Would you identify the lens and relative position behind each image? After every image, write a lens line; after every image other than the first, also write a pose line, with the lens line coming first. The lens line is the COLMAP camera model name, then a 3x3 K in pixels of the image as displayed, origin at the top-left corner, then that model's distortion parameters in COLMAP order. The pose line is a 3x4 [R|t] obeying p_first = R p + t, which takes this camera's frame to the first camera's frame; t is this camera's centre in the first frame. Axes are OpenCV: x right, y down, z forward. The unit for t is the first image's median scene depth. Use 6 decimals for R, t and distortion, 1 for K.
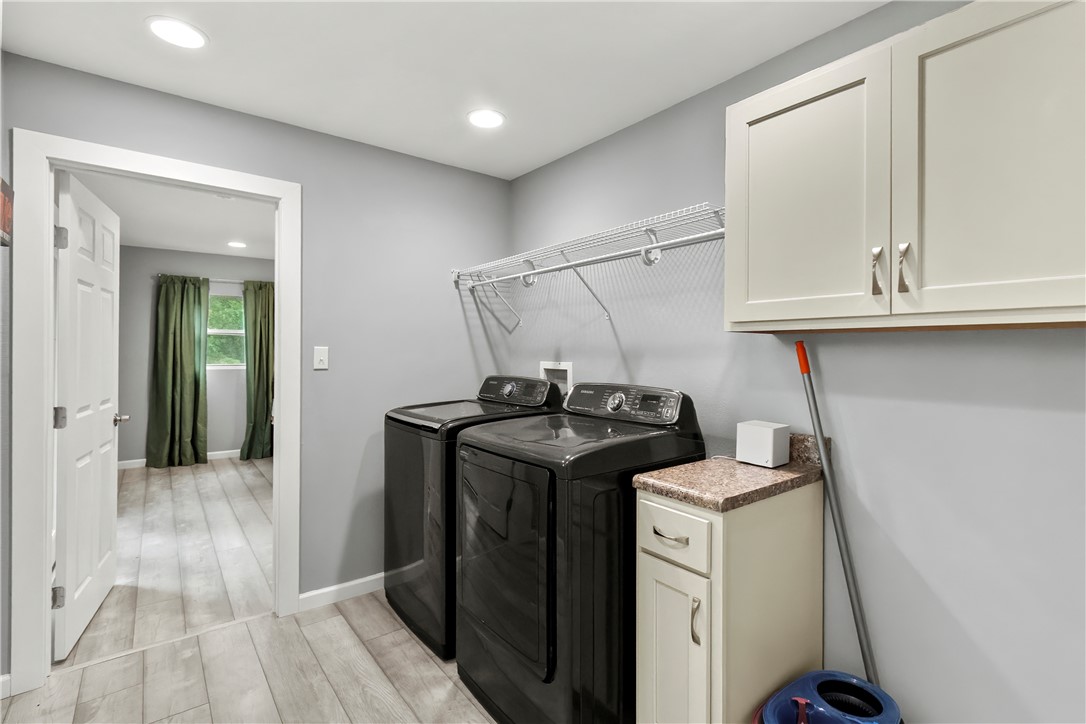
lens RADIAL K [[504.4, 0, 538.1], [0, 504.4, 333.7], [0, 0, 1]] dist [-0.000450, 0.000172]
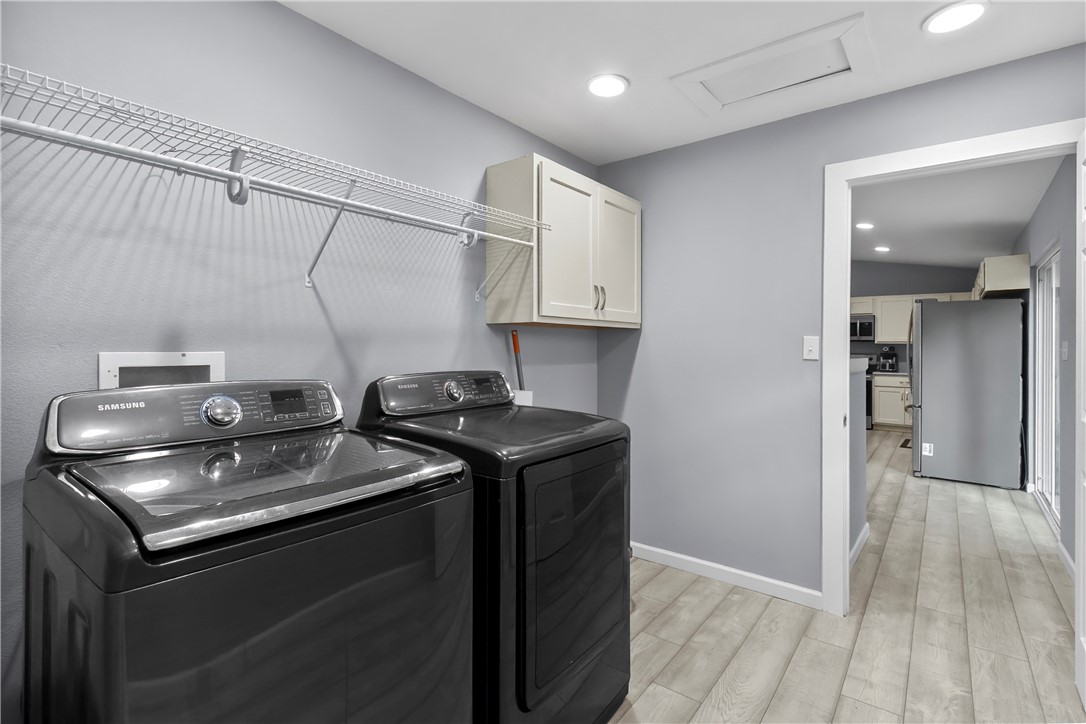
lens RADIAL K [[515.2, 0, 536.8], [0, 515.2, 334.8], [0, 0, 1]] dist [-0.000397, -0.000920]
pose [[-0.253423, 0.001541, 0.967354, -0.651378], [-0.049190, 0.998685, -0.014478, 0.032905], [-0.966104, -0.051253, -0.253014, 0.916268]]
